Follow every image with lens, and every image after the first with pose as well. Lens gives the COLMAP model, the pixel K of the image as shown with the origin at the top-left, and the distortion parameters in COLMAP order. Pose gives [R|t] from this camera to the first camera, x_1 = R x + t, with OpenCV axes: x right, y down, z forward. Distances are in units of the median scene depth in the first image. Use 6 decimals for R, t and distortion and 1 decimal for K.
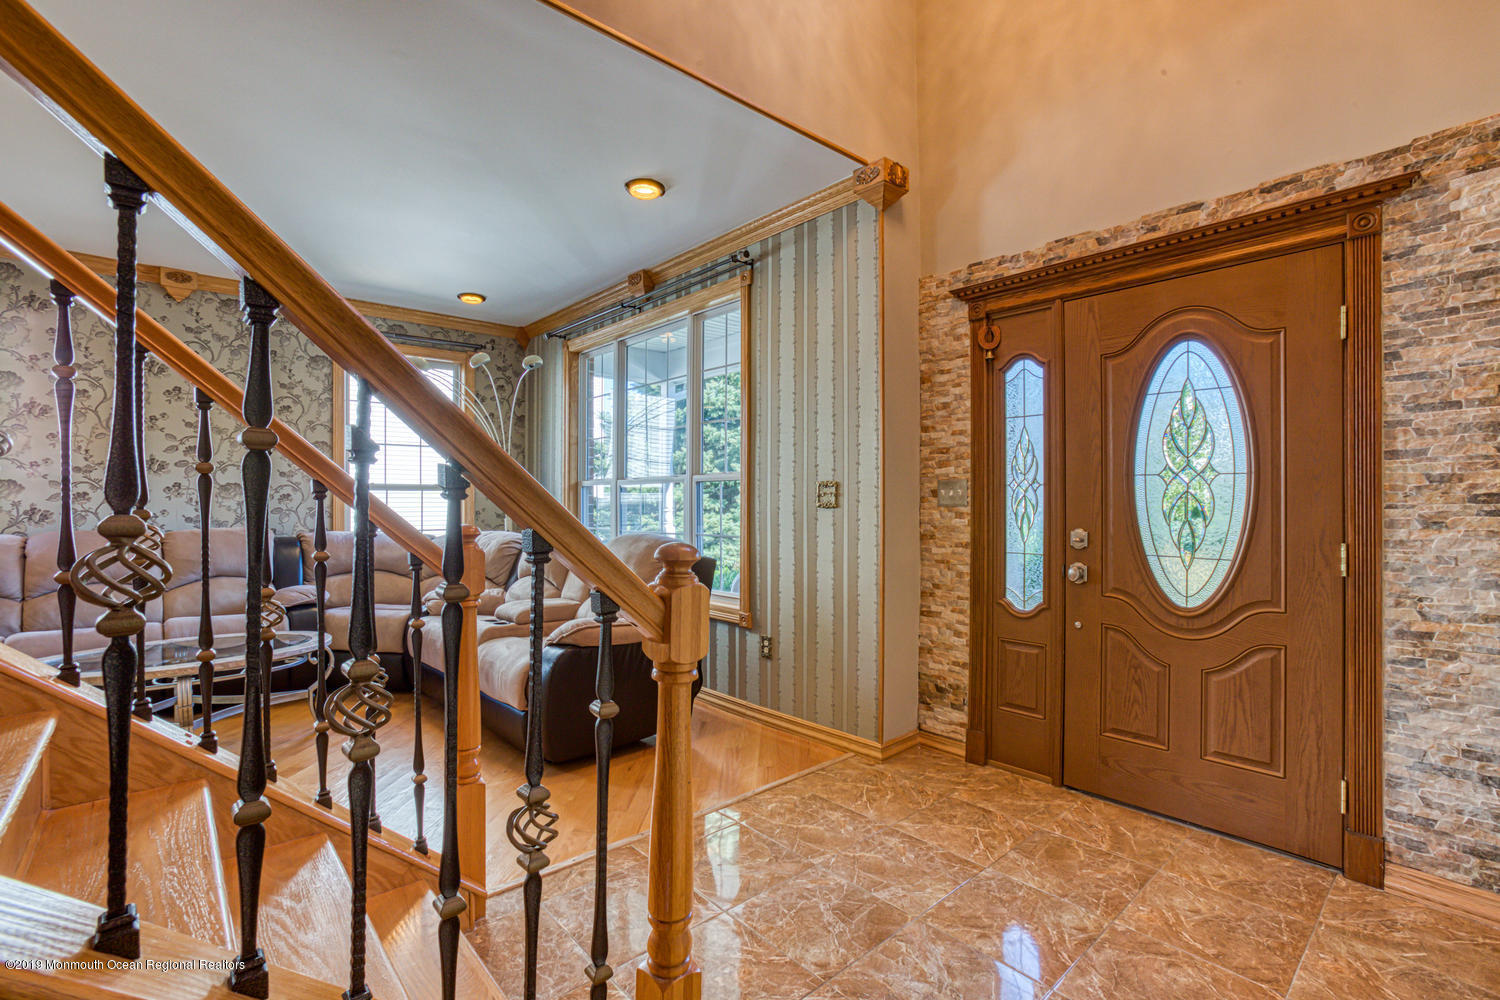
lens RADIAL K [[687.0, 0, 749.6], [0, 687.0, 499.1], [0, 0, 1]] dist [-0.043532, 0.020181]
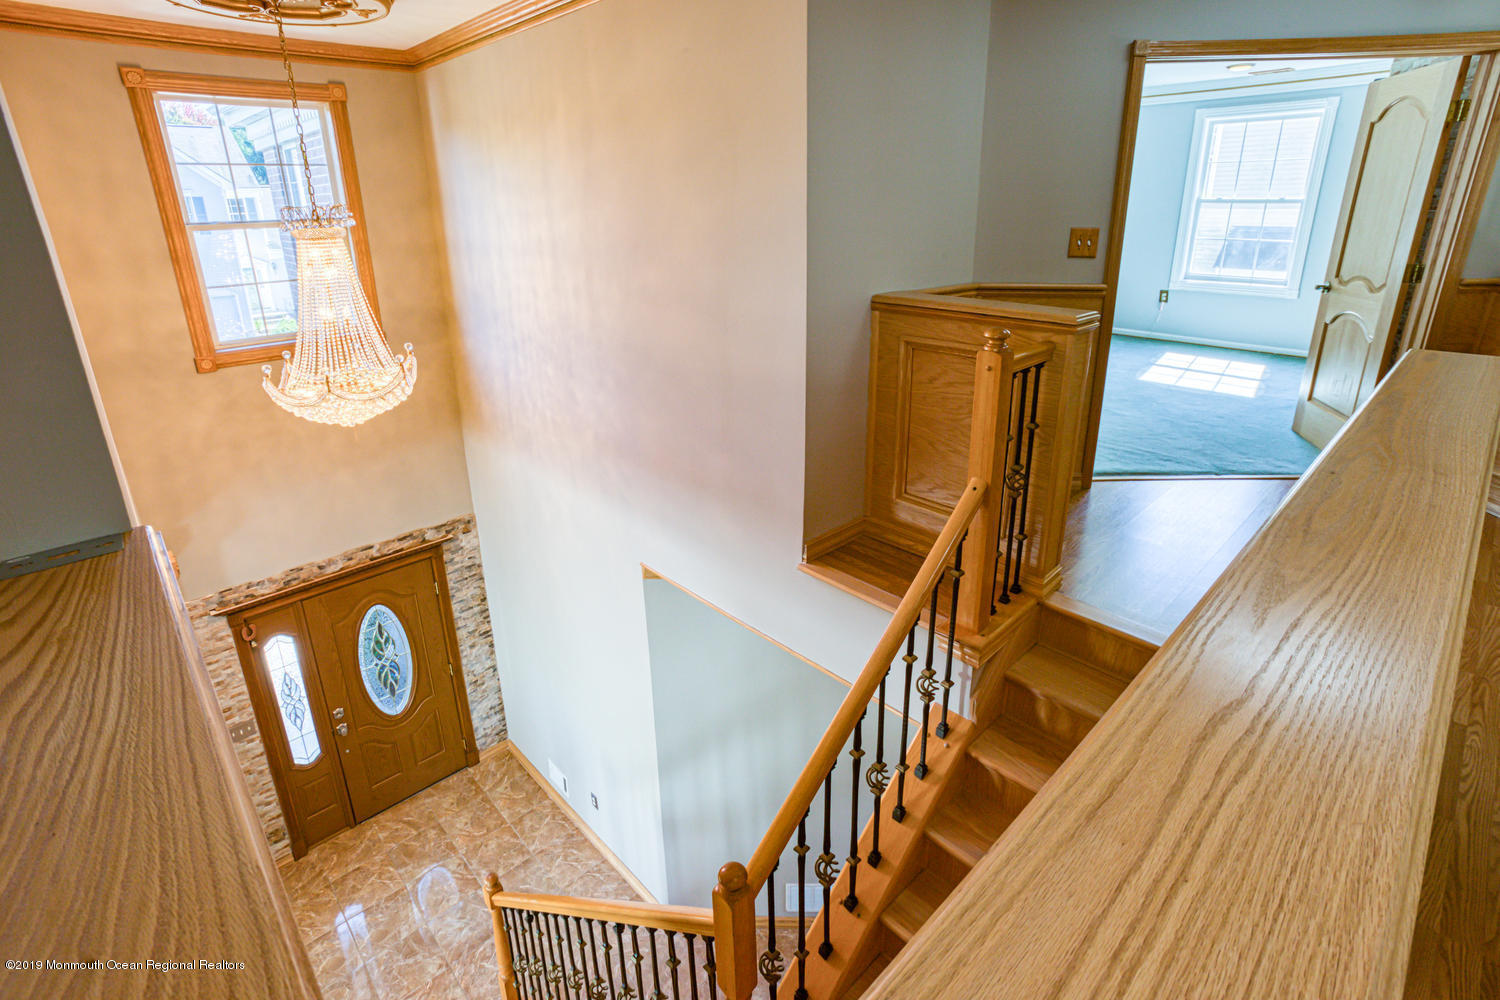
lens RADIAL K [[687.0, 0, 748.8], [0, 687.0, 425.2], [0, 0, 1]] dist [-0.043532, 0.020181]
pose [[-0.036250, -0.295693, 0.954595, -1.224484], [0.001828, 0.955202, 0.295950, -1.403013], [-0.999341, 0.012473, -0.034085, -0.066567]]
